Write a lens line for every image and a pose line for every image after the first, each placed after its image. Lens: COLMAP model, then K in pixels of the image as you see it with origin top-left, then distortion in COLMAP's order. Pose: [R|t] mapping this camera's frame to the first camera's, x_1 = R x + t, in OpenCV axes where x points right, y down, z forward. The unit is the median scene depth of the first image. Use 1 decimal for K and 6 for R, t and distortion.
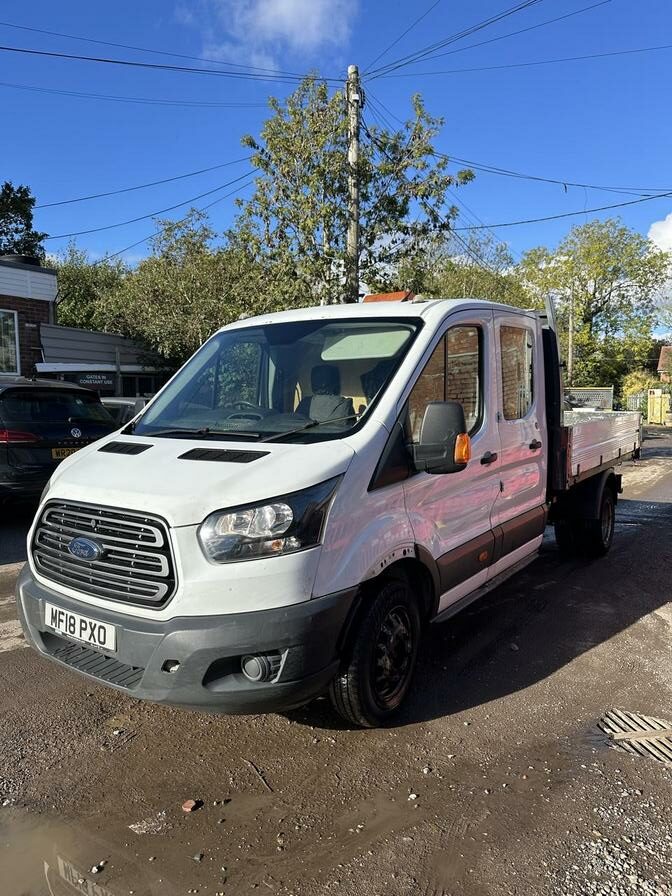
lens RADIAL K [[621.2, 0, 337.7], [0, 621.2, 449.7], [0, 0, 1]] dist [0.018017, -0.034253]
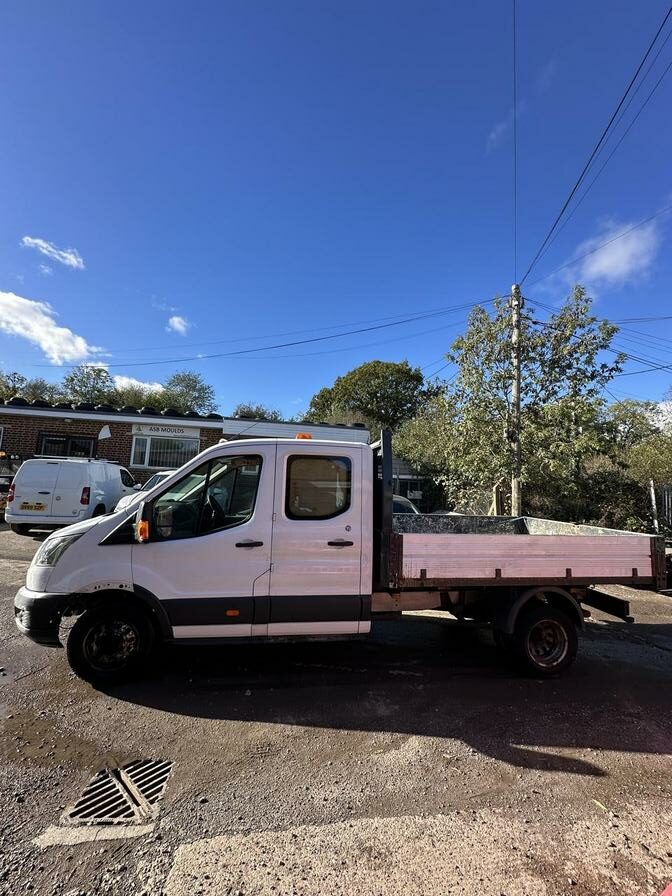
lens RADIAL K [[356.0, 0, 337.4], [0, 356.0, 442.8], [0, 0, 1]] dist [-0.002688, -0.000061]
pose [[0.699267, -0.046634, -0.713338, 0.327433], [-0.110321, 0.978875, -0.172139, -0.033281], [0.706296, 0.199068, 0.679351, 0.168227]]
